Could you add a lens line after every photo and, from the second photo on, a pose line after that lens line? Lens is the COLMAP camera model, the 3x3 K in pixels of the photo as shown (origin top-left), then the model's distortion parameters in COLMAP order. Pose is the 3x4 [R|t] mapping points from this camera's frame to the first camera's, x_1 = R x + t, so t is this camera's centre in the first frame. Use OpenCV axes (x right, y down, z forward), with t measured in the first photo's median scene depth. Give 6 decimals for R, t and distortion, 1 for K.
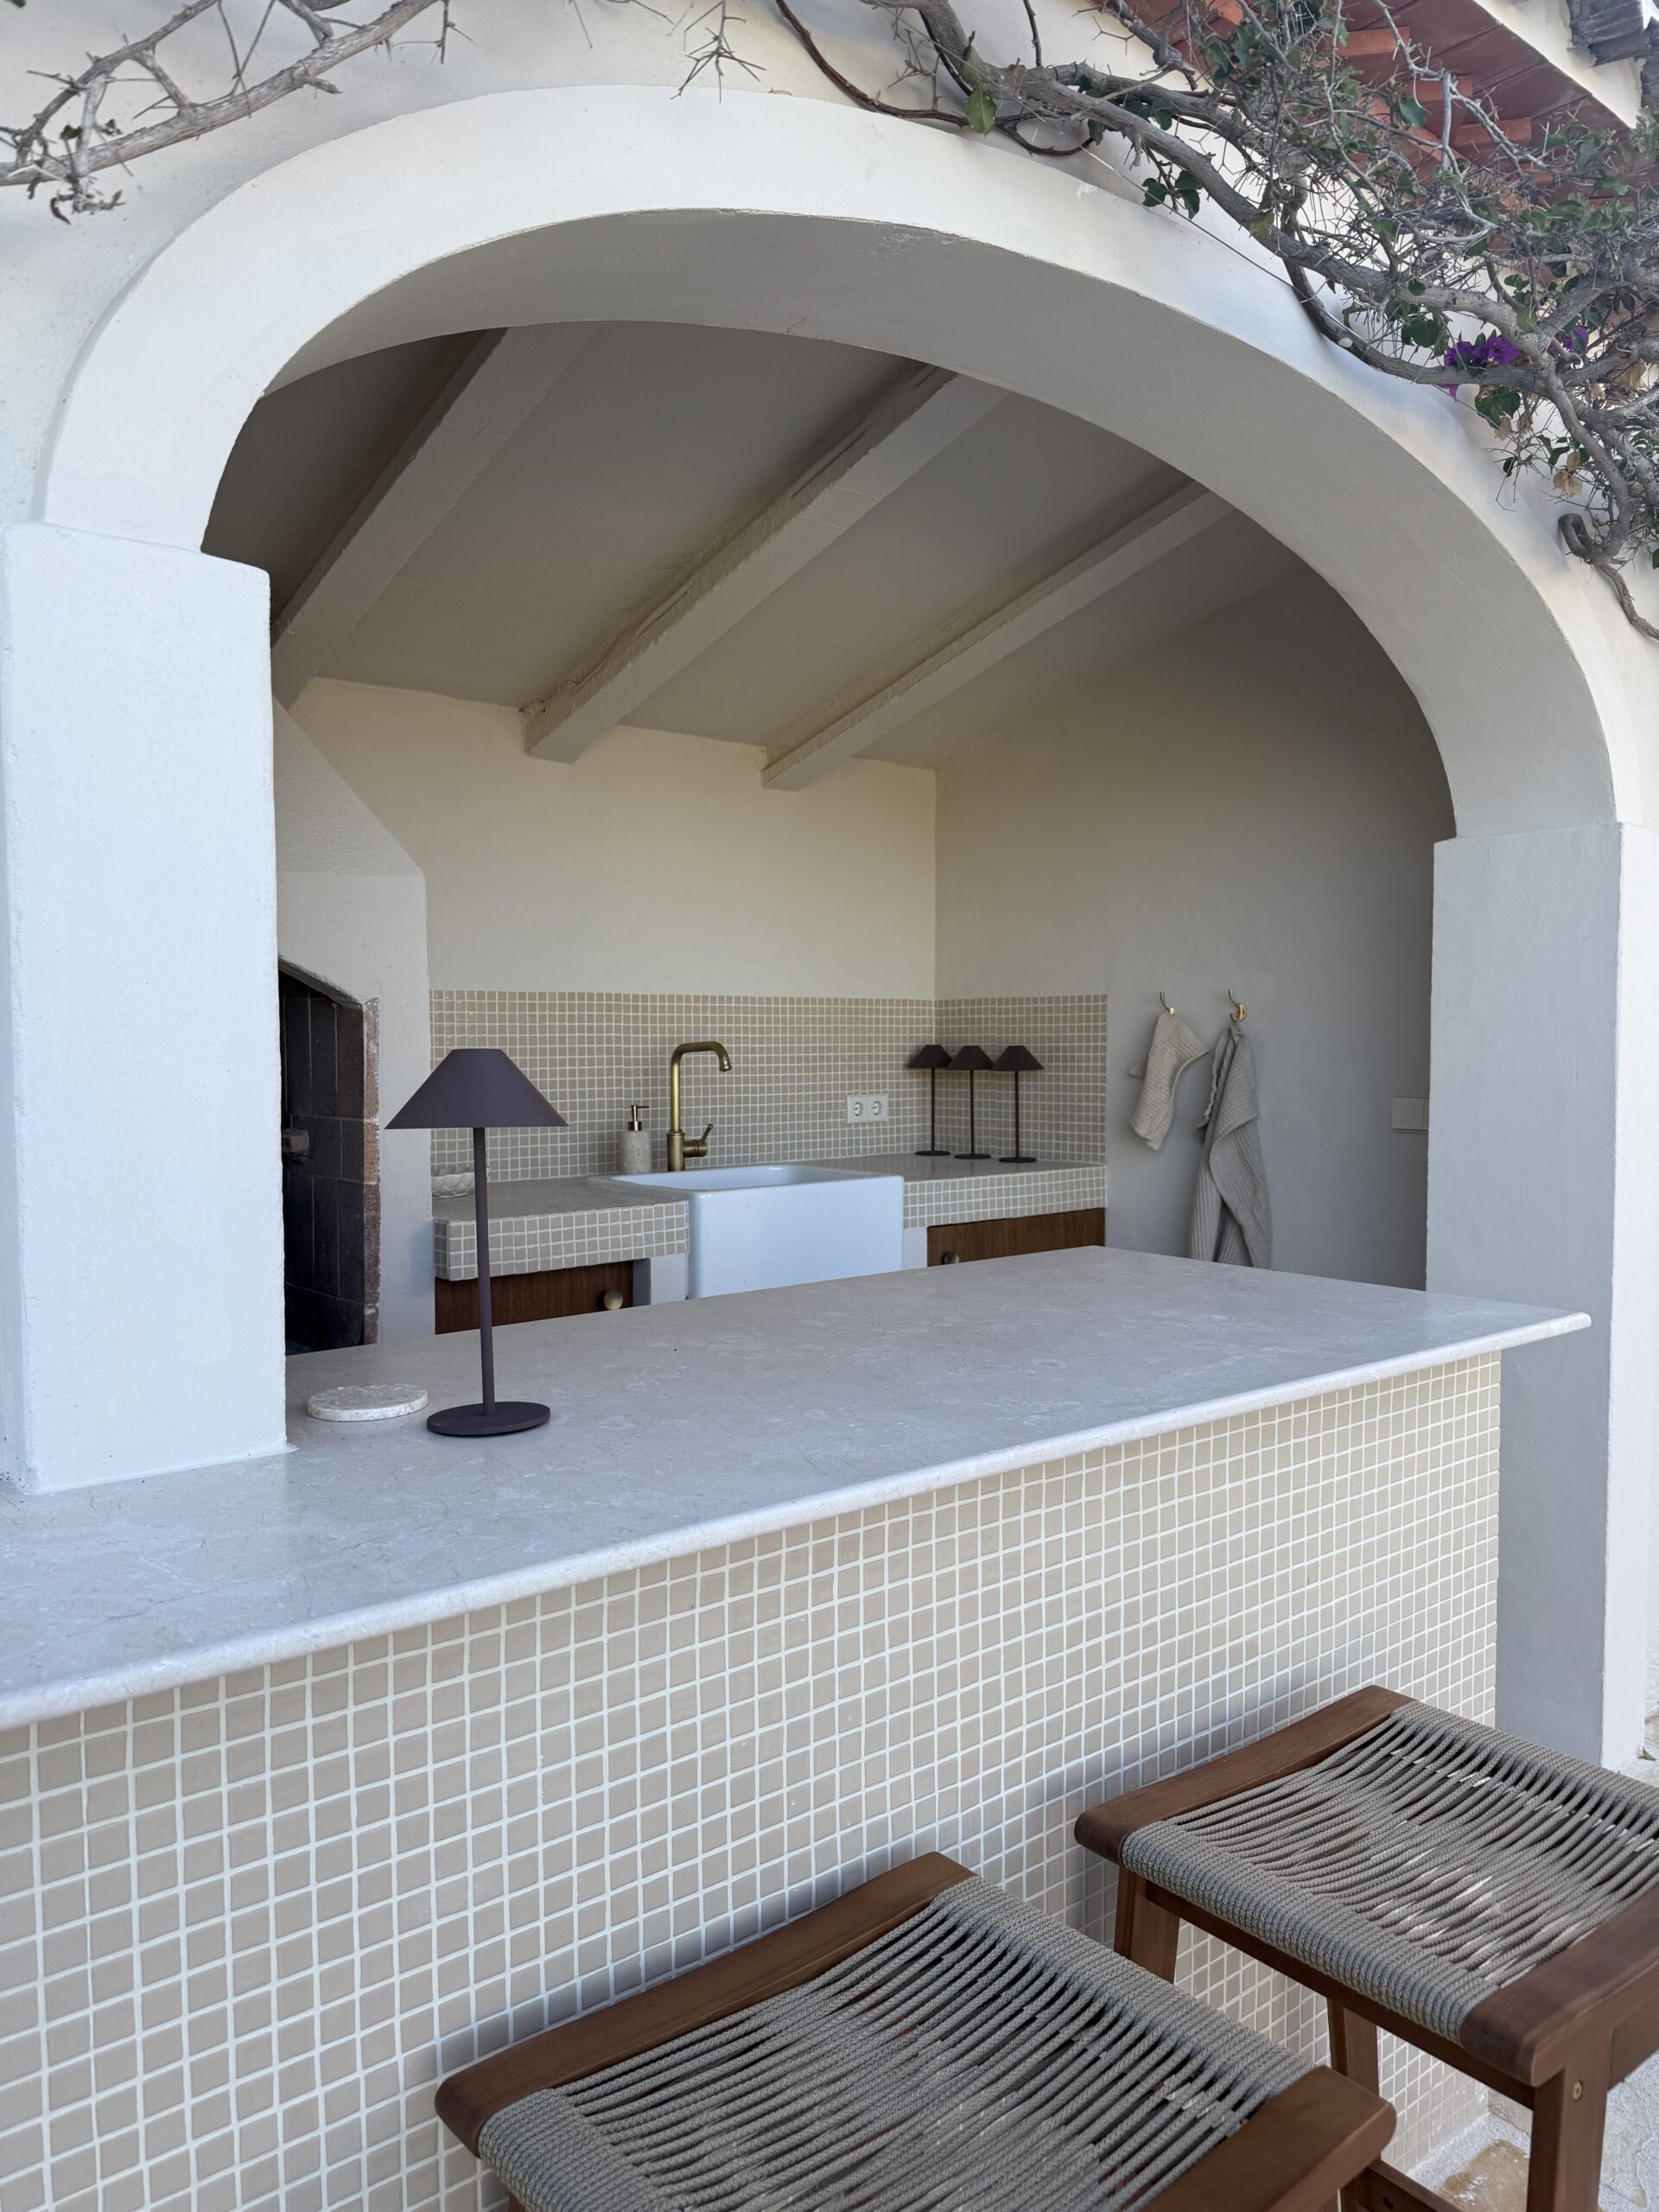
lens RADIAL K [[1614.7, 0, 820.0], [0, 1614.7, 1079.2], [0, 0, 1]] dist [0.154715, -0.231391]
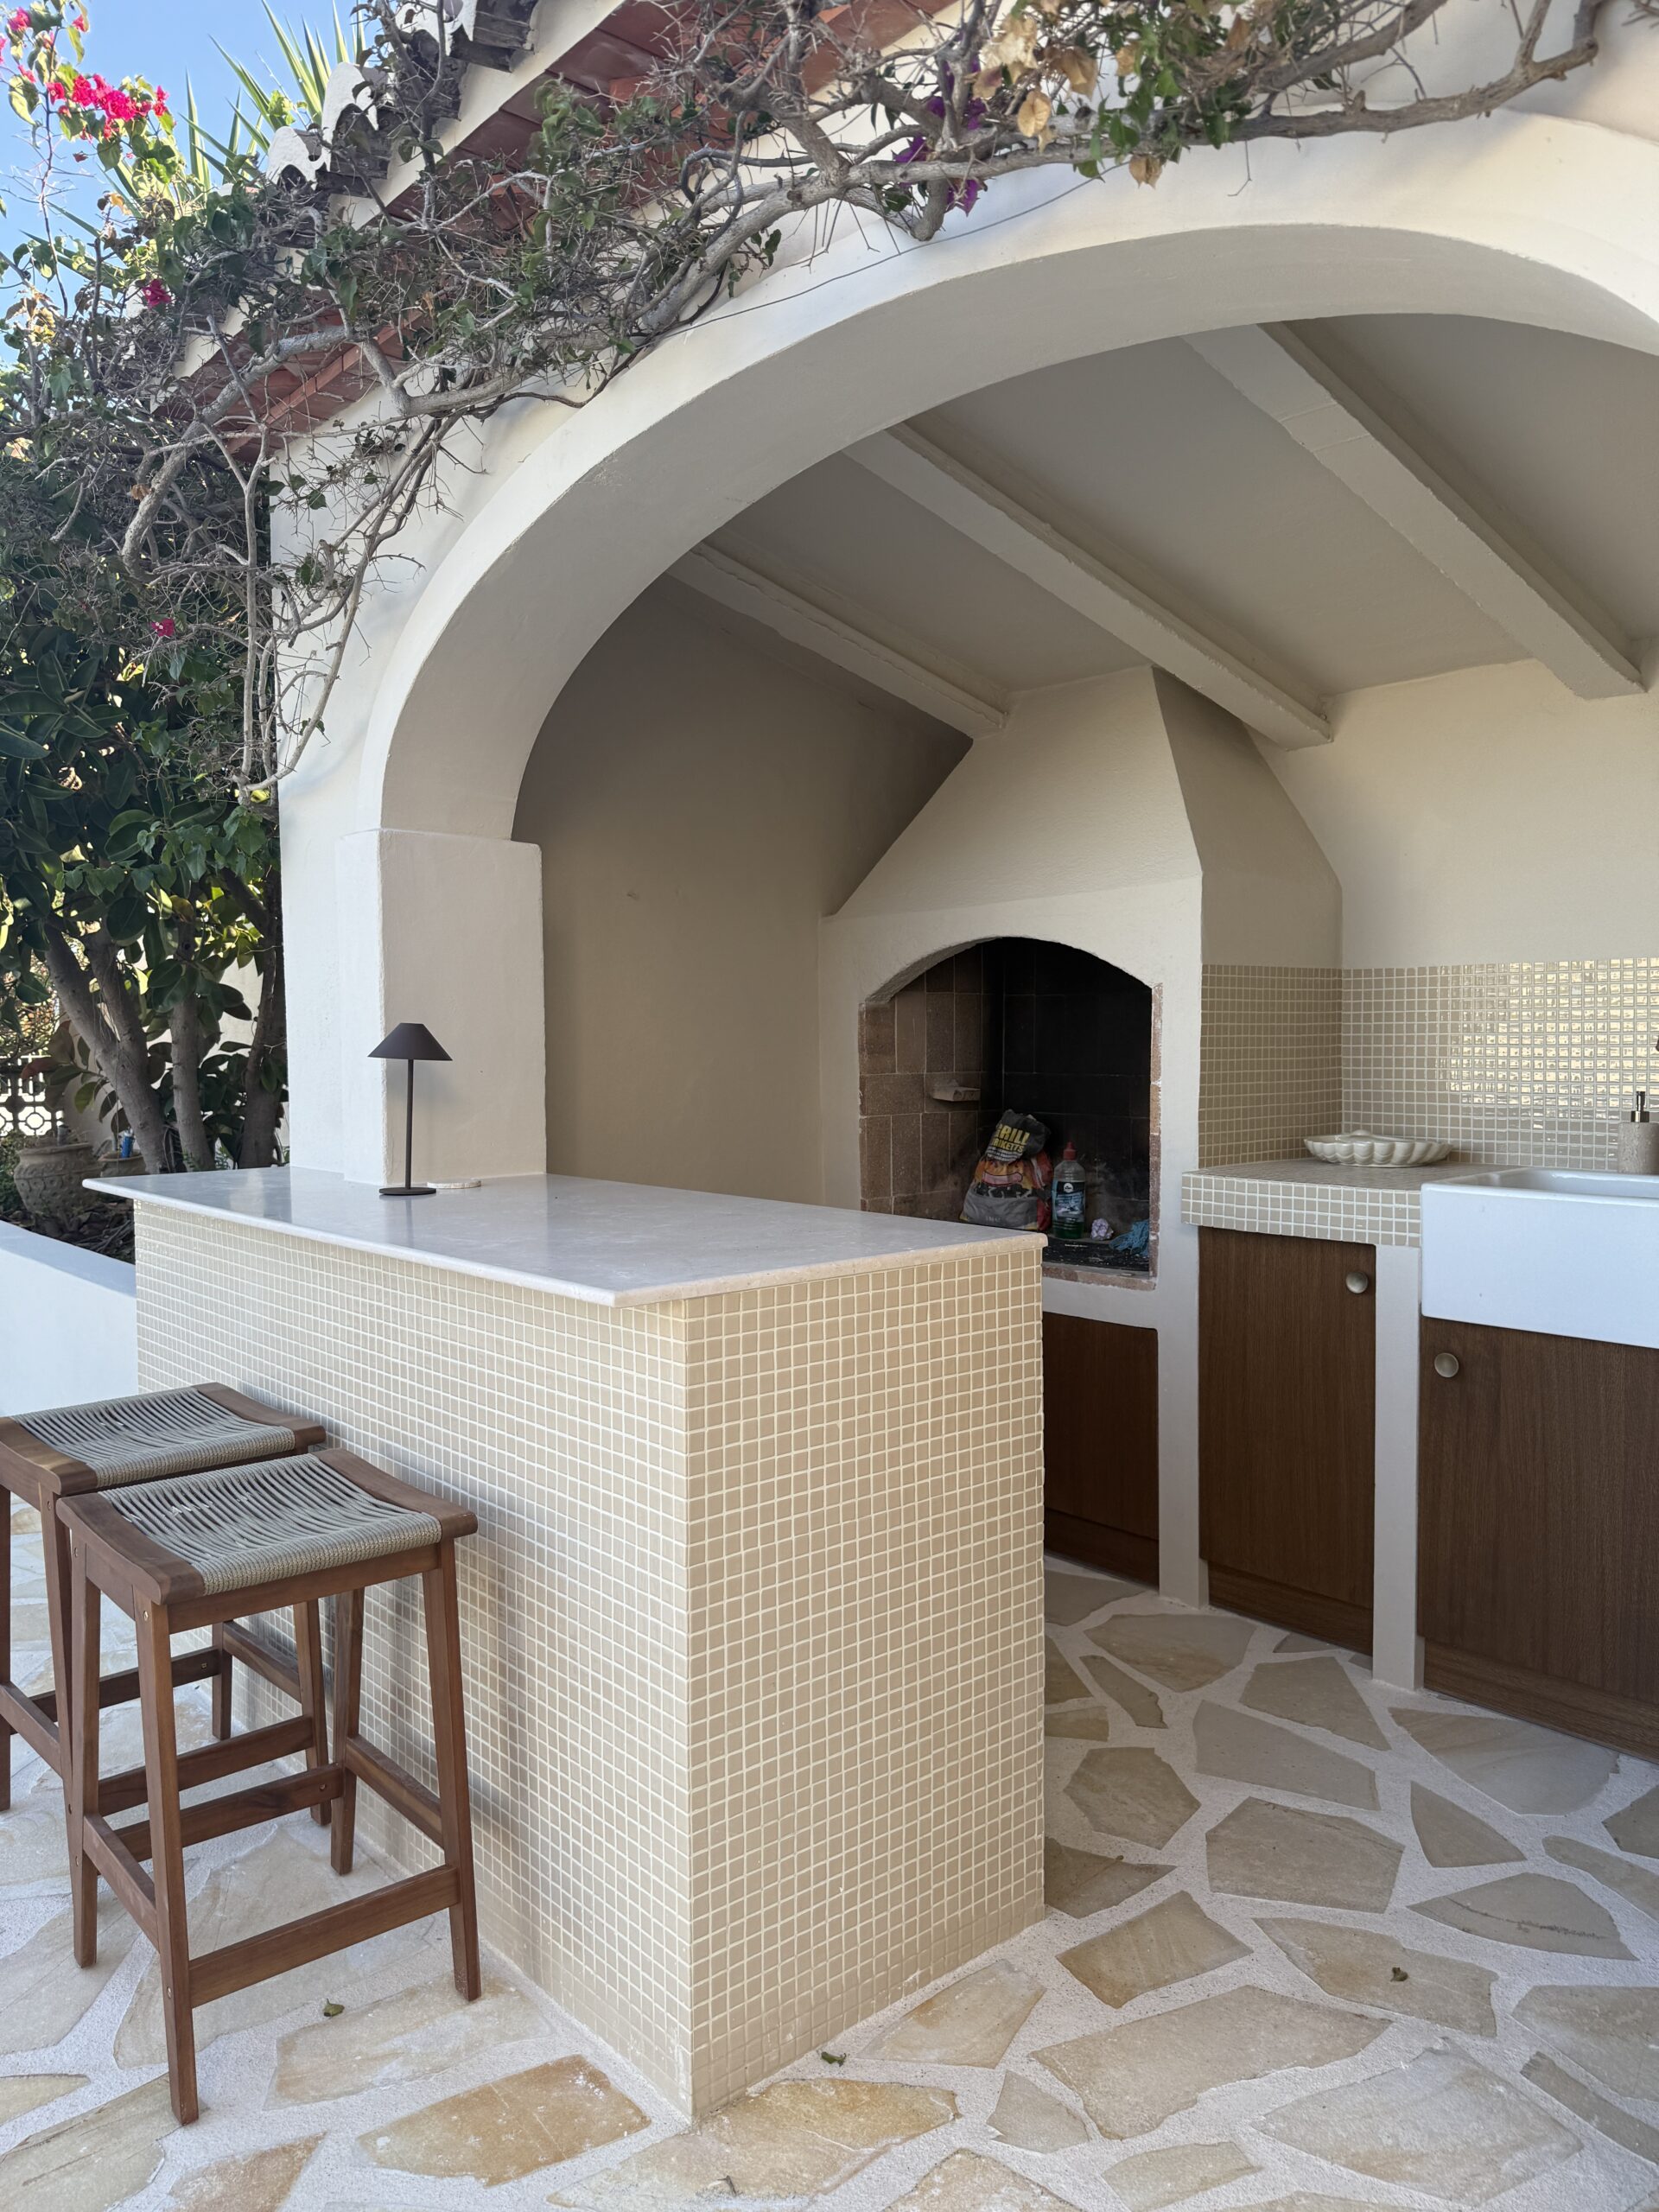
lens RADIAL K [[1614.7, 0, 820.0], [0, 1614.7, 1079.2], [0, 0, 1]] dist [0.154715, -0.231391]
pose [[0.032349, 0.039491, -0.998696, 0.980476], [-0.023101, 0.998982, 0.038754, -0.020092], [0.999210, 0.021818, 0.033228, 0.736037]]
